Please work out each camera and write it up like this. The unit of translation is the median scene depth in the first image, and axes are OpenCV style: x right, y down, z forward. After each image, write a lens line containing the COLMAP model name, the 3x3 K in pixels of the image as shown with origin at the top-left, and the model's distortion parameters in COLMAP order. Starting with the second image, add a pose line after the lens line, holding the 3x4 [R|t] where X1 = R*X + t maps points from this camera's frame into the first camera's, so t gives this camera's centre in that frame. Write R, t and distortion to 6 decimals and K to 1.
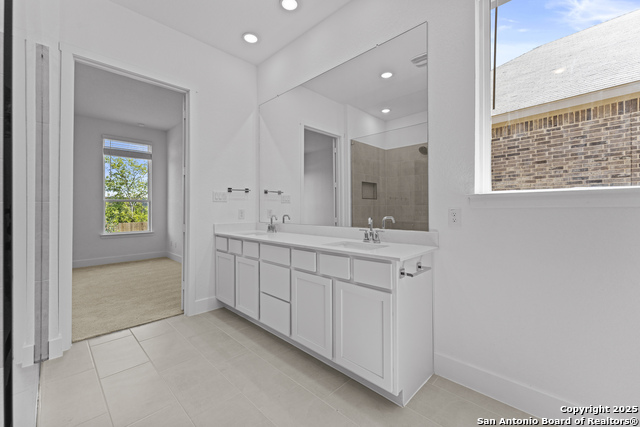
lens RADIAL K [[258.7, 0, 316.7], [0, 258.7, 206.4], [0, 0, 1]] dist [-0.000565, -0.000013]
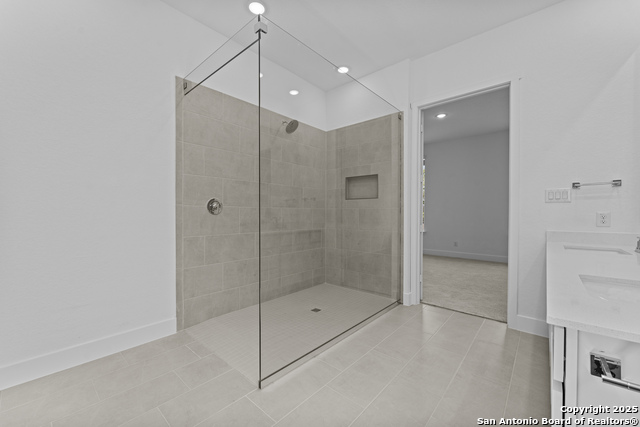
lens RADIAL K [[253.8, 0, 321.3], [0, 253.8, 212.9], [0, 0, 1]] dist [0.000380, 0.000124]
pose [[0.063682, 0.005319, -0.997956, 0.364180], [0.005464, 0.999969, 0.005678, 0.005313], [0.997955, -0.005814, 0.063651, 0.273105]]
